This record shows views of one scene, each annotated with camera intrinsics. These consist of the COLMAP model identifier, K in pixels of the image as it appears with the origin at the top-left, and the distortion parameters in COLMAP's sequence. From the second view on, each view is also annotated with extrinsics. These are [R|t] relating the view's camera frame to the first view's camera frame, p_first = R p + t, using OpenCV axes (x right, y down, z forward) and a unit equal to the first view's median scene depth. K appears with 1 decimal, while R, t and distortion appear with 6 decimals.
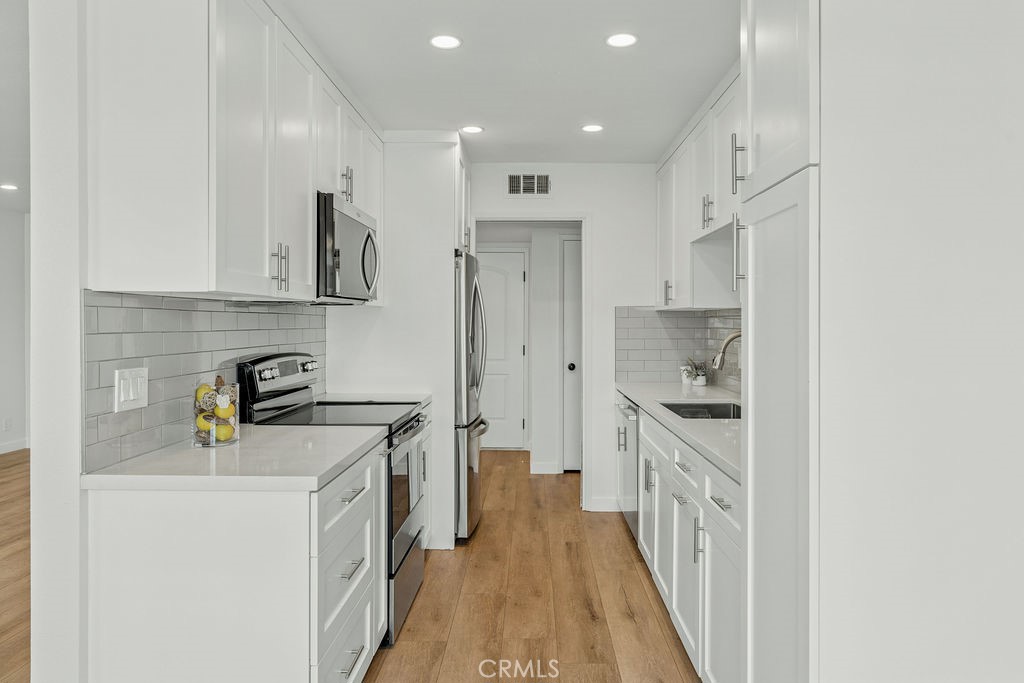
lens RADIAL K [[701.8, 0, 513.5], [0, 701.8, 333.6], [0, 0, 1]] dist [0.001399, 0.000406]
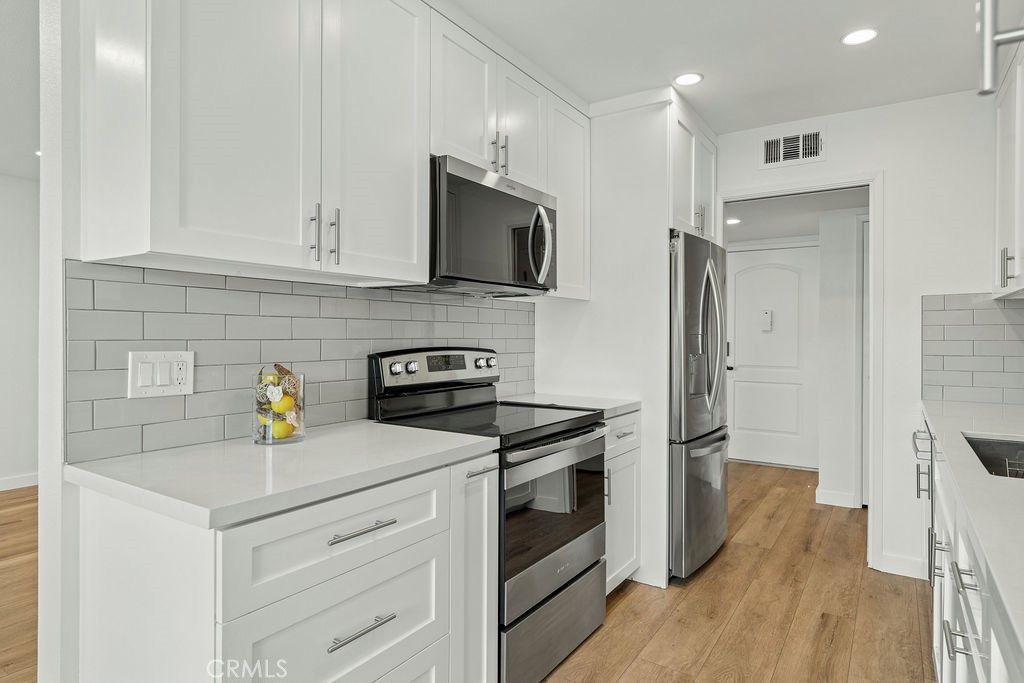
lens RADIAL K [[573.4, 0, 512.0], [0, 573.4, 341.5], [0, 0, 1]] dist [0.000252, -0.001347]
pose [[0.843702, 0.005648, -0.536782, 0.125057], [-0.010042, 0.999936, -0.005264, 0.018959], [0.536718, 0.009832, 0.843705, 0.323916]]
